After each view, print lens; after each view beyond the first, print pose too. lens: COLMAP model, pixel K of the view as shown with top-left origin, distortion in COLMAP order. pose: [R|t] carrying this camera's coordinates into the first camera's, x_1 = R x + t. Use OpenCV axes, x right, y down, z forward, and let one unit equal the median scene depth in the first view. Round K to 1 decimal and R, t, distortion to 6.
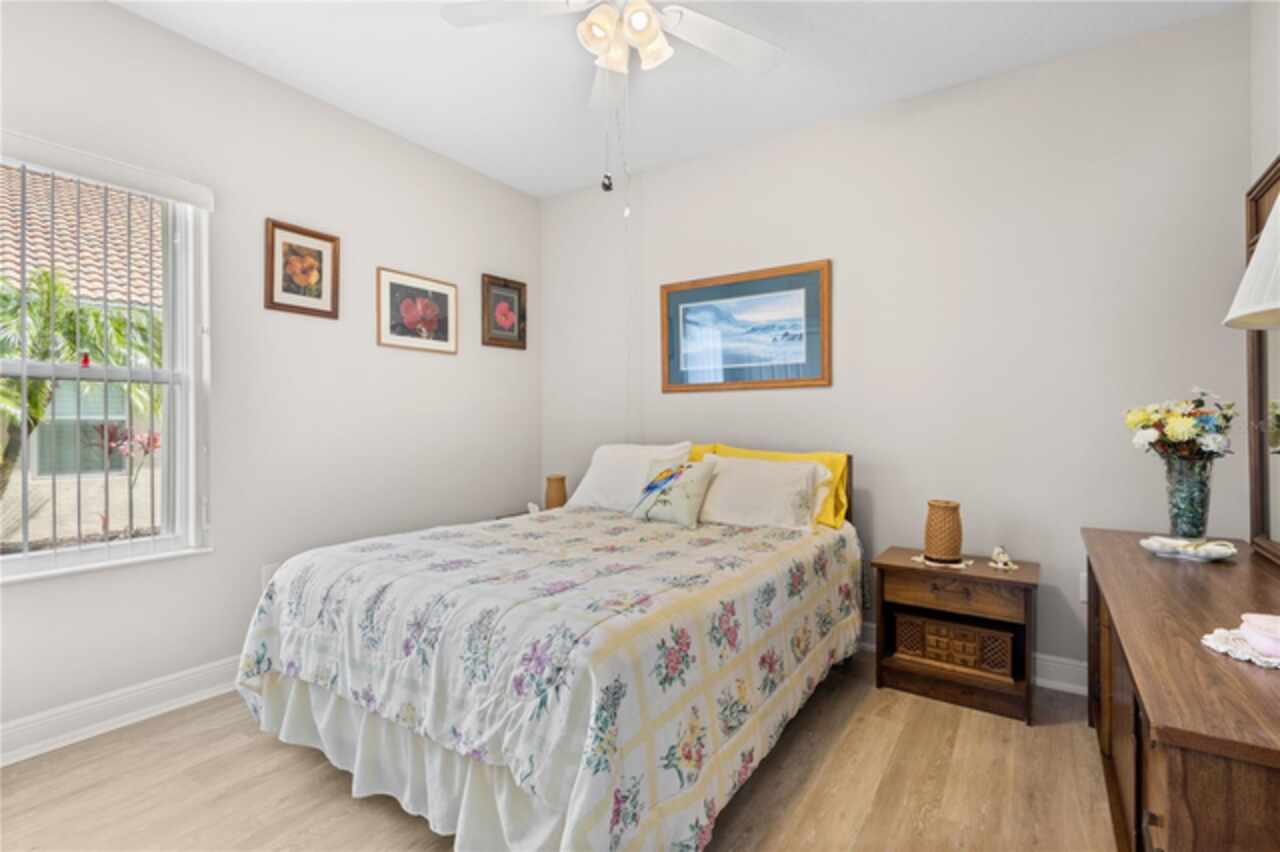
lens RADIAL K [[591.2, 0, 642.6], [0, 591.2, 426.1], [0, 0, 1]] dist [0.007781, -0.000224]
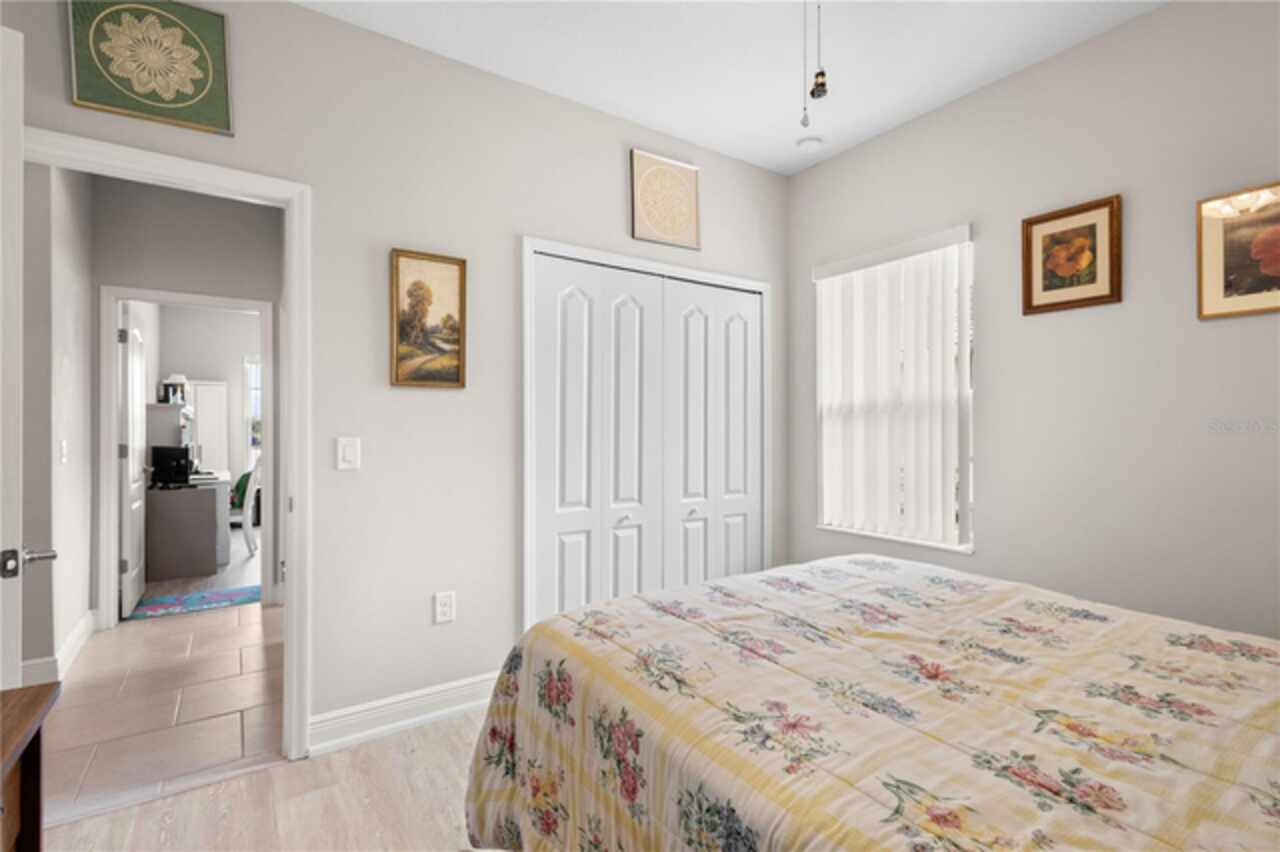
lens RADIAL K [[591.2, 0, 643.2], [0, 591.2, 424.1], [0, 0, 1]] dist [0.007781, -0.000224]
pose [[-0.377534, -0.004678, -0.925984, 0.466654], [-0.004096, 0.999986, -0.003381, -0.018385], [0.925987, 0.002516, -0.377548, 0.786717]]
